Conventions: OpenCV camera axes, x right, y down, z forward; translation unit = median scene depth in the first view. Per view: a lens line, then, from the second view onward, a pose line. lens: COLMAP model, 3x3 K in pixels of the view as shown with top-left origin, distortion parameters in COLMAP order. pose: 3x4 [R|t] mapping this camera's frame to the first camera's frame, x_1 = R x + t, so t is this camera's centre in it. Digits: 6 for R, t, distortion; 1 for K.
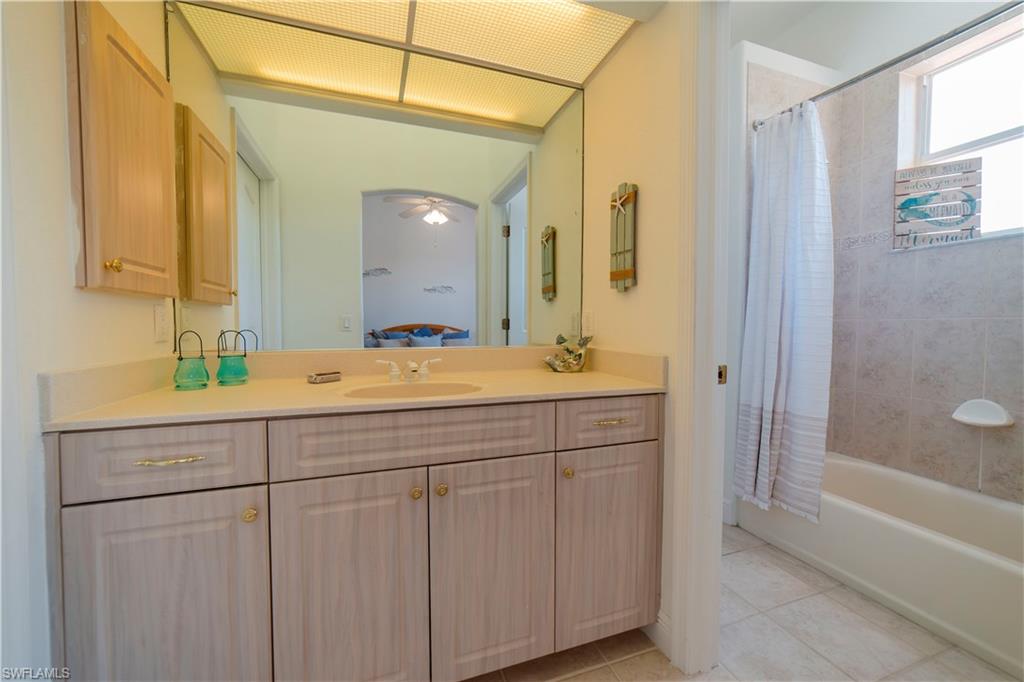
lens RADIAL K [[408.1, 0, 512.0], [0, 408.1, 341.0], [0, 0, 1]] dist [0.001292, 0.000054]
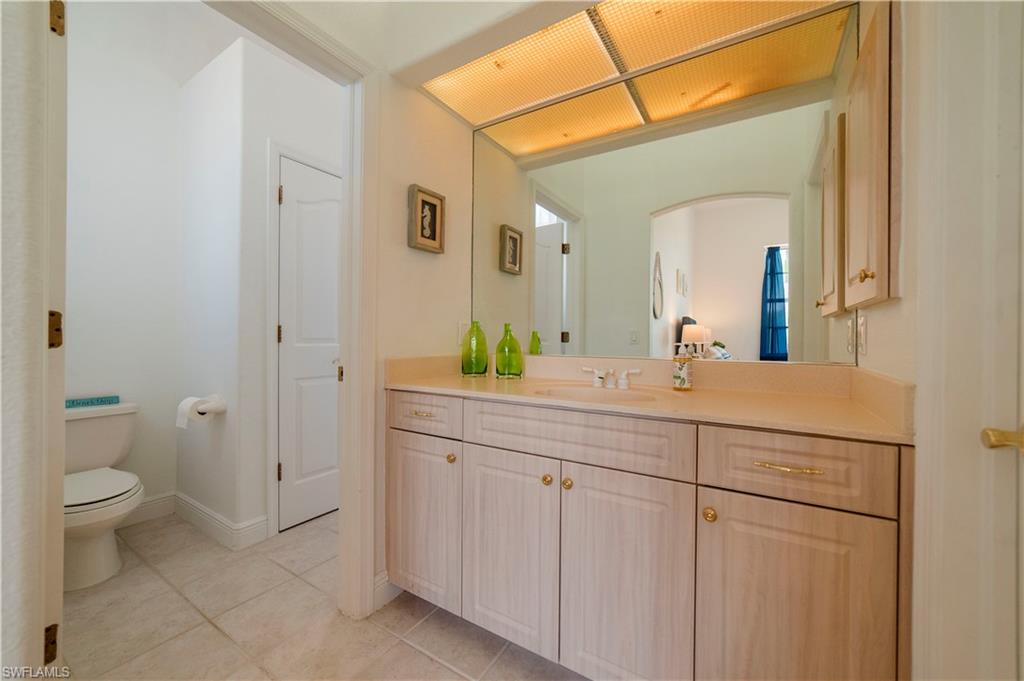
lens RADIAL K [[392.8, 0, 512.0], [0, 392.8, 340.5], [0, 0, 1]] dist [-0.000855, -0.000048]
pose [[0.629872, 0.009981, -0.776635, 0.455903], [-0.030494, 0.999464, -0.011888, -0.004467], [0.776100, 0.031171, 0.629839, 0.168052]]
